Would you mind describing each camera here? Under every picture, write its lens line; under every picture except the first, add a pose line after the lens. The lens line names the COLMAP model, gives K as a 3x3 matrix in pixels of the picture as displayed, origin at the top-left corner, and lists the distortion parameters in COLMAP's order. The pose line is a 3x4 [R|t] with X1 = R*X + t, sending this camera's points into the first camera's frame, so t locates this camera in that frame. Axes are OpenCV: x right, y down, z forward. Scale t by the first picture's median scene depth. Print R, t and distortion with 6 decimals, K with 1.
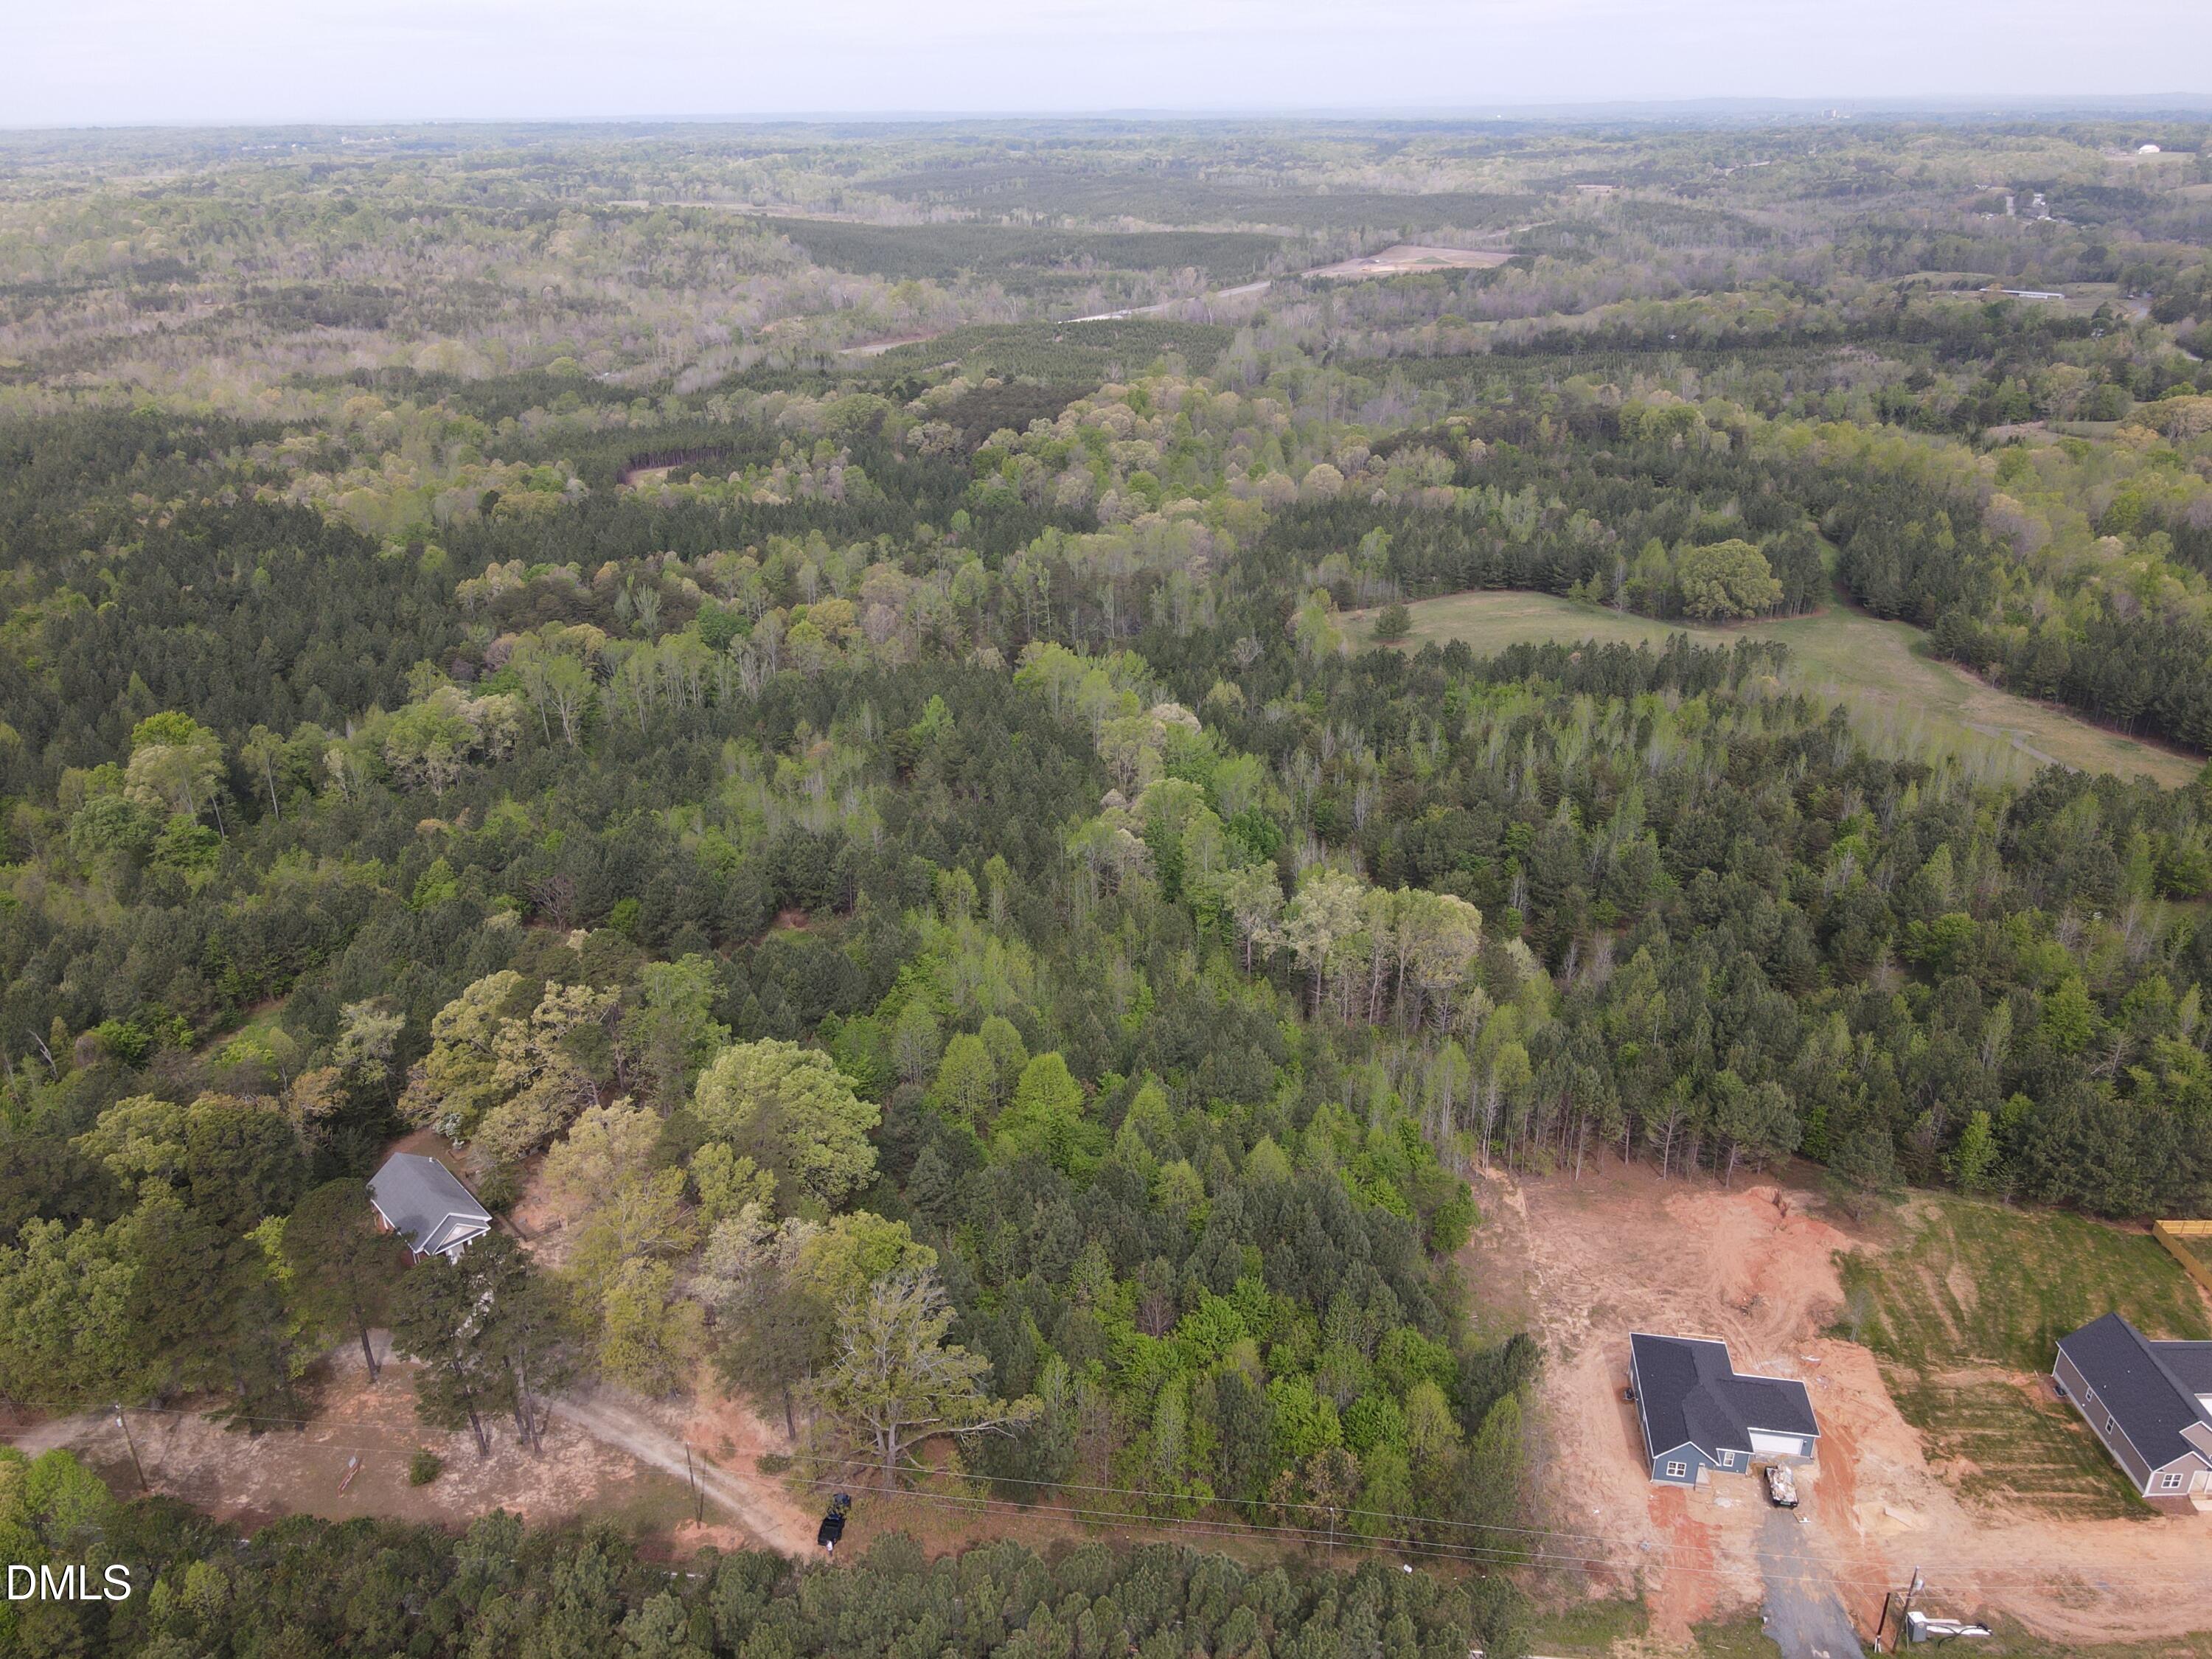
lens RADIAL K [[1607.8, 0, 1108.1], [0, 1607.8, 852.2], [0, 0, 1]] dist [0.011186, 0.006894]
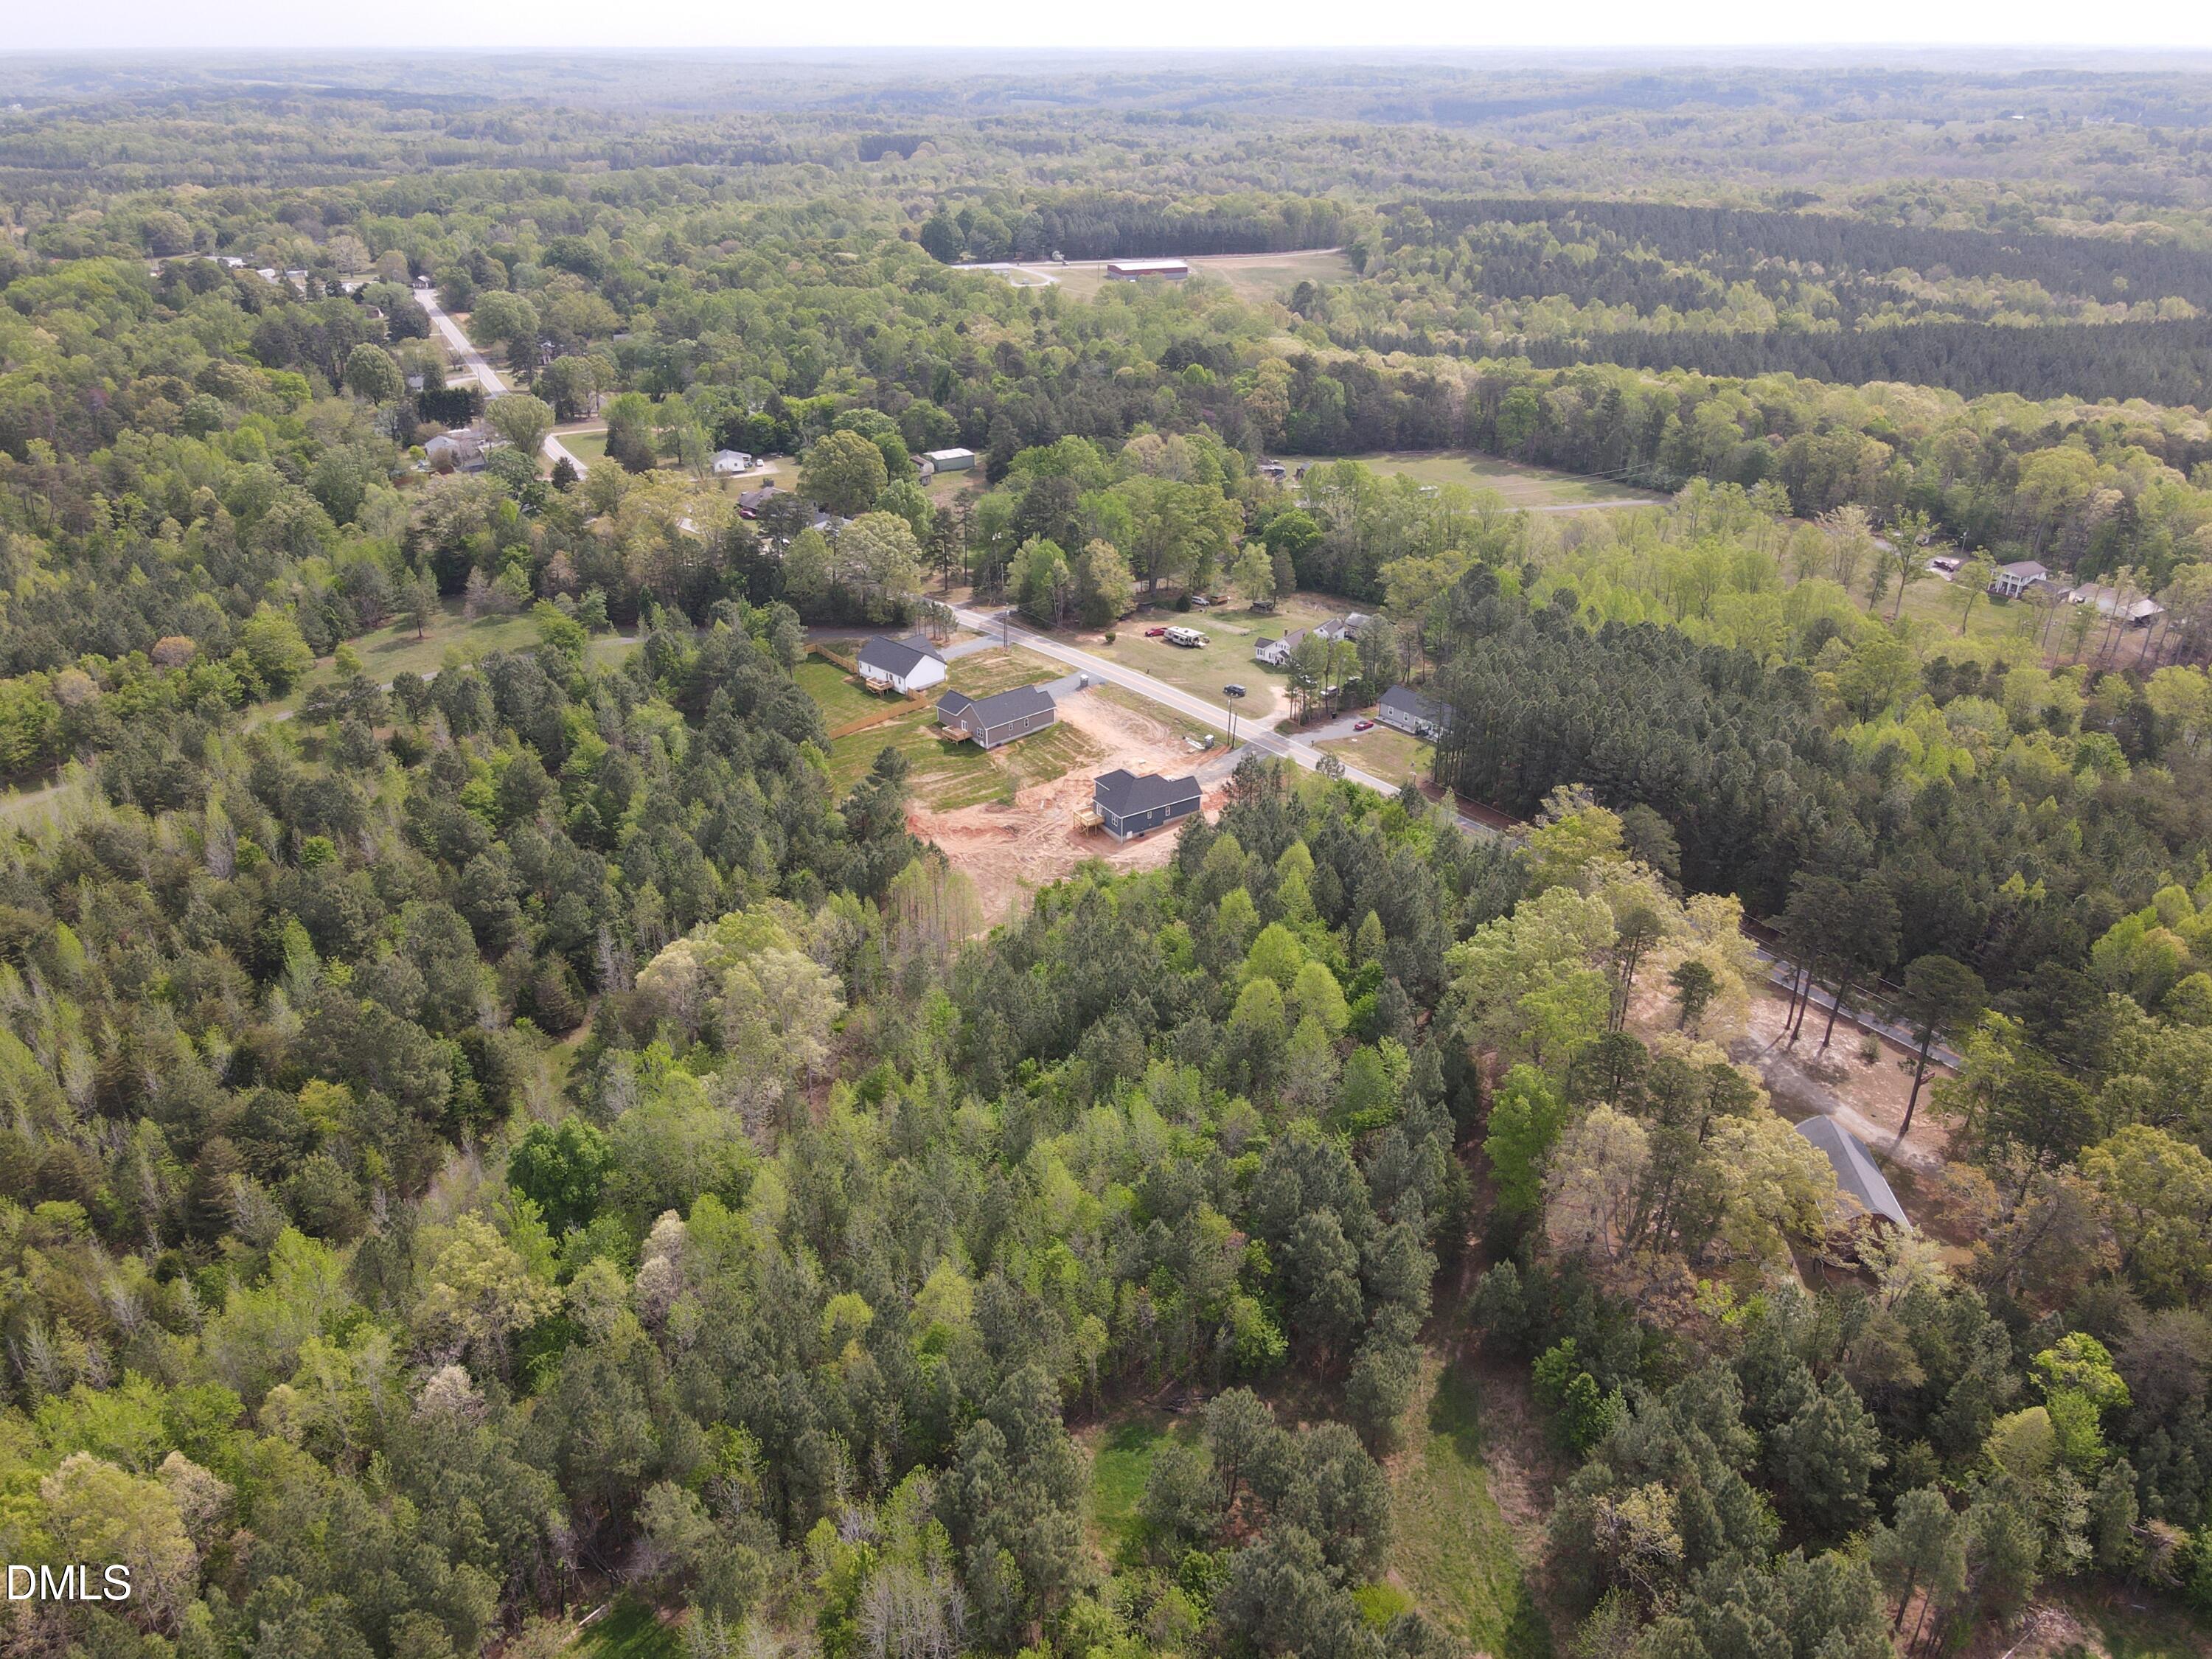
lens RADIAL K [[1607.8, 0, 1114.5], [0, 1607.8, 834.1], [0, 0, 1]] dist [0.011186, 0.006894]
pose [[-0.675708, -0.311390, 0.668173, -0.478490], [0.321173, 0.691497, 0.647054, -0.465599], [-0.663526, 0.651819, -0.367240, 1.021569]]
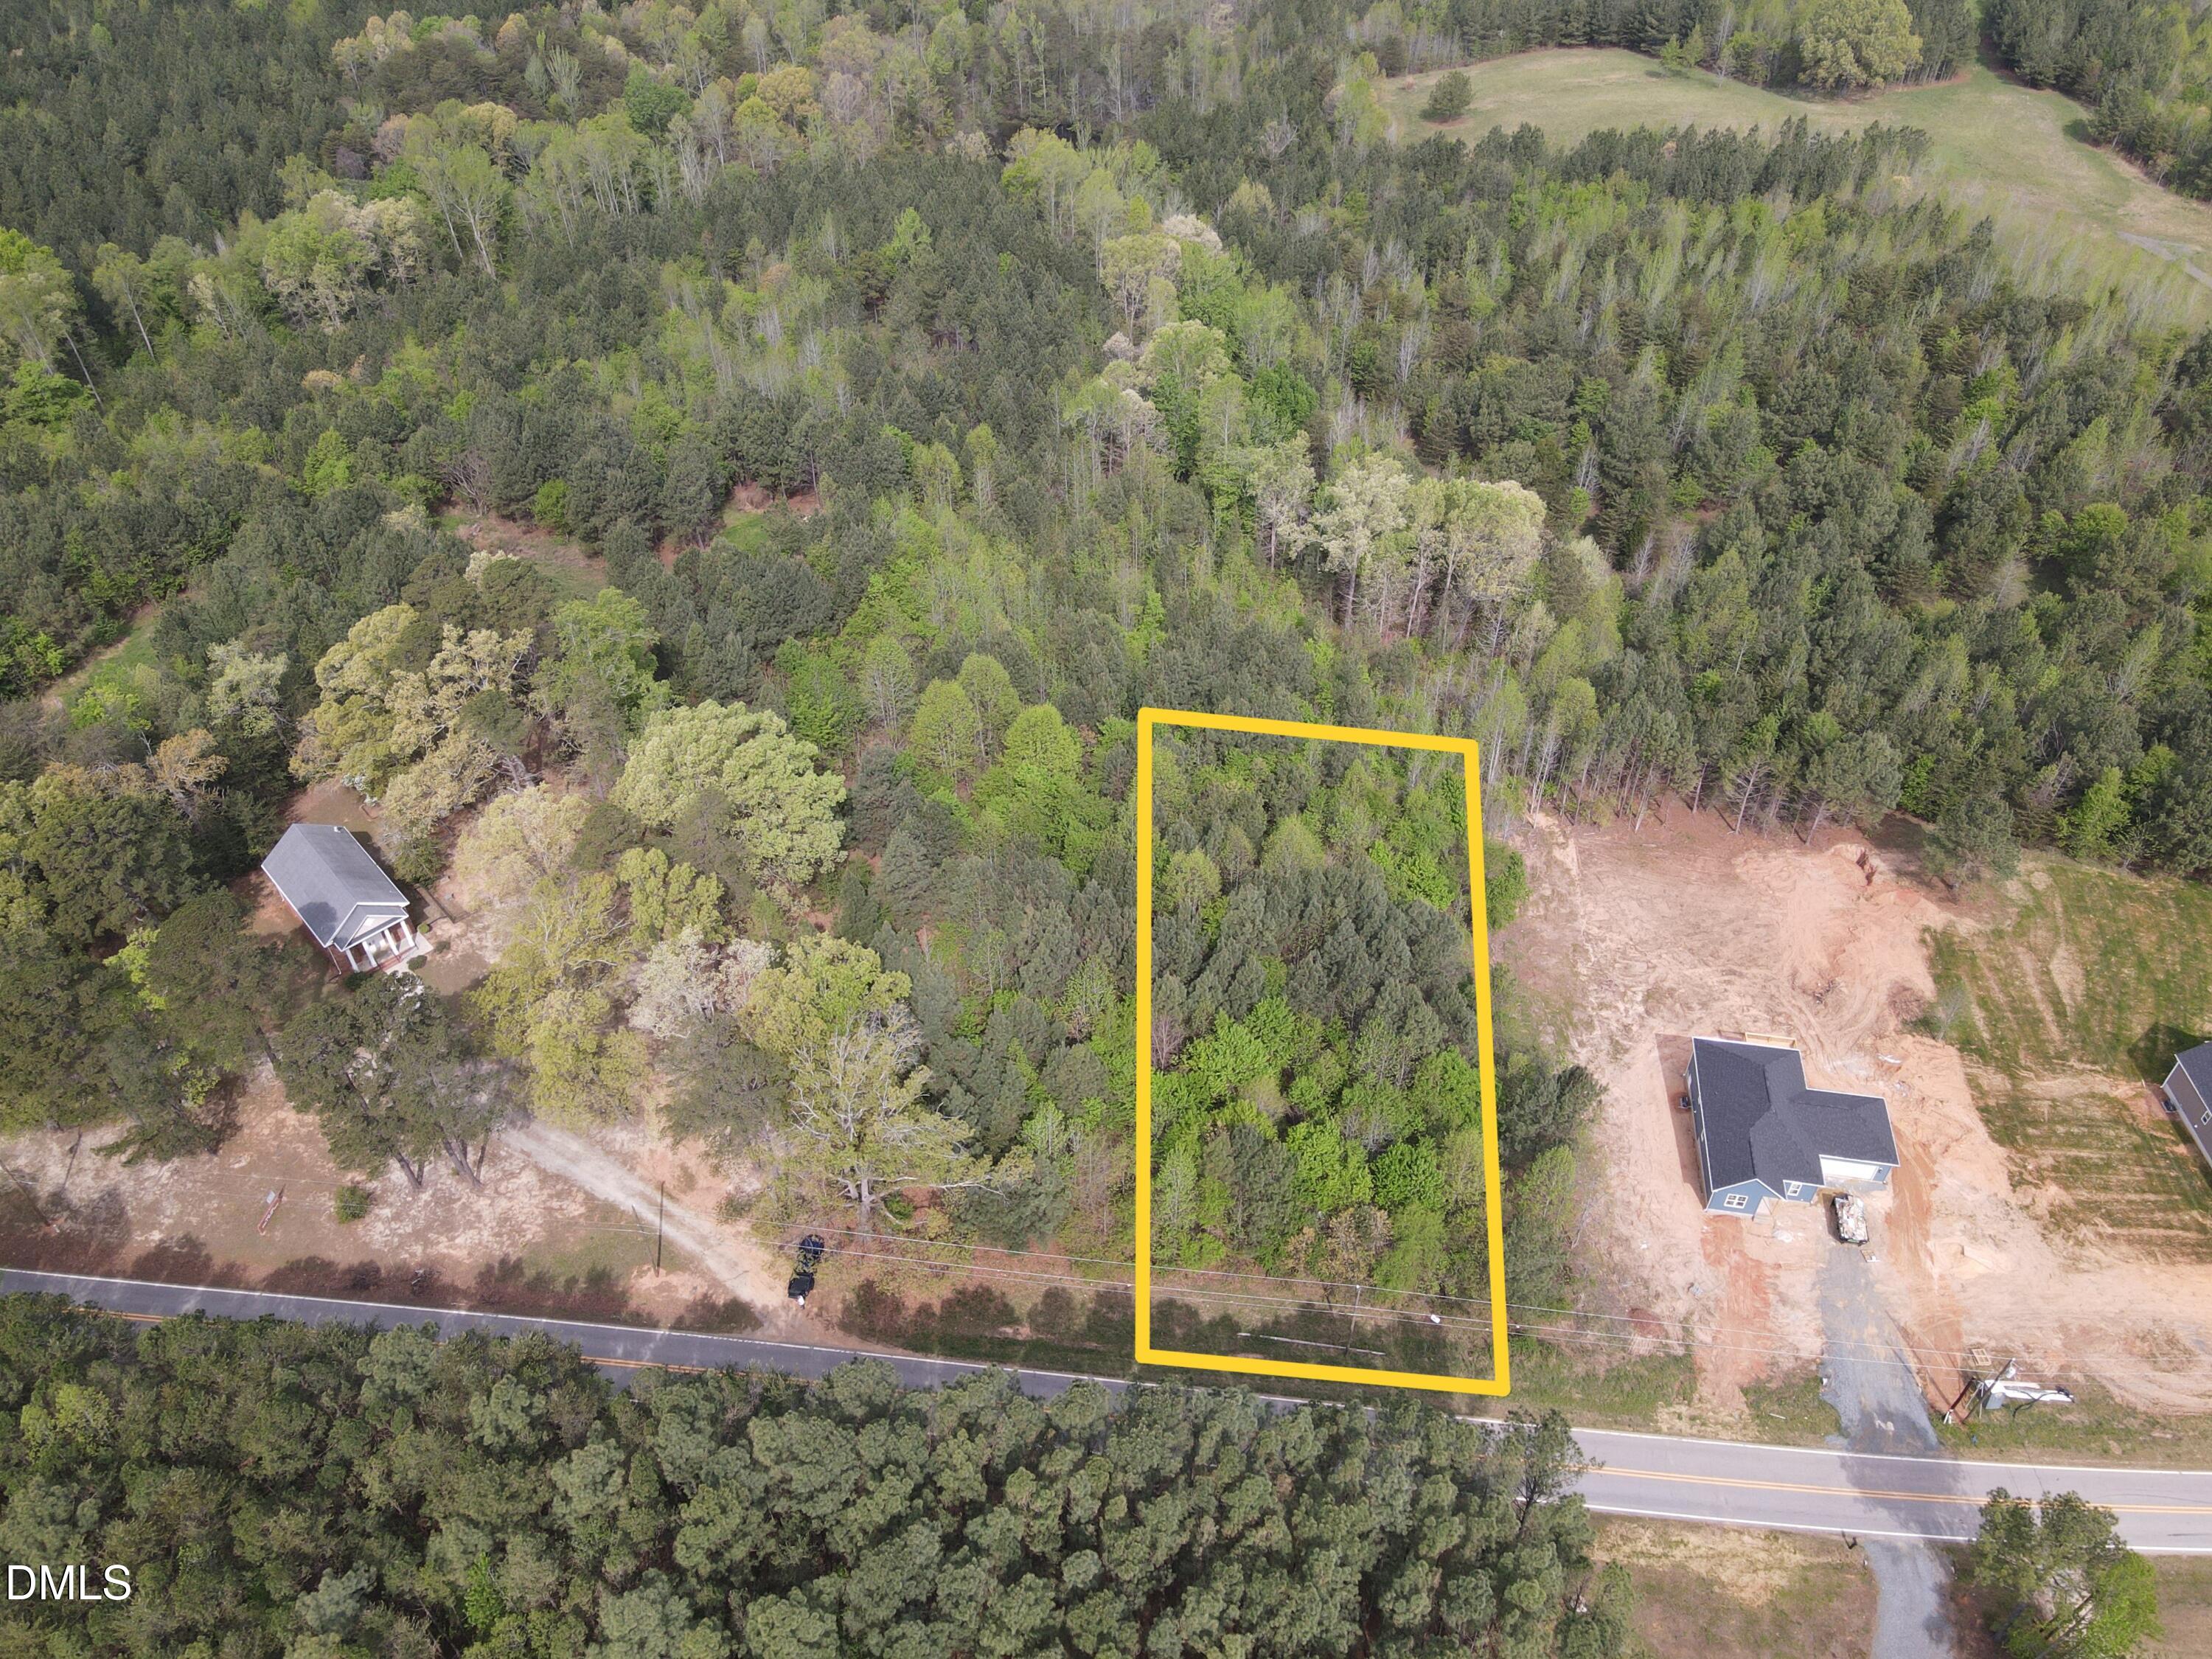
lens RADIAL K [[1607.8, 0, 1110.9], [0, 1607.8, 836.5], [0, 0, 1]] dist [0.011186, 0.006894]
pose [[0.999996, 0.001289, -0.002674, 0.002146], [-0.000402, 0.951351, 0.308108, -0.052556], [0.002941, -0.308106, 0.951347, 0.117051]]
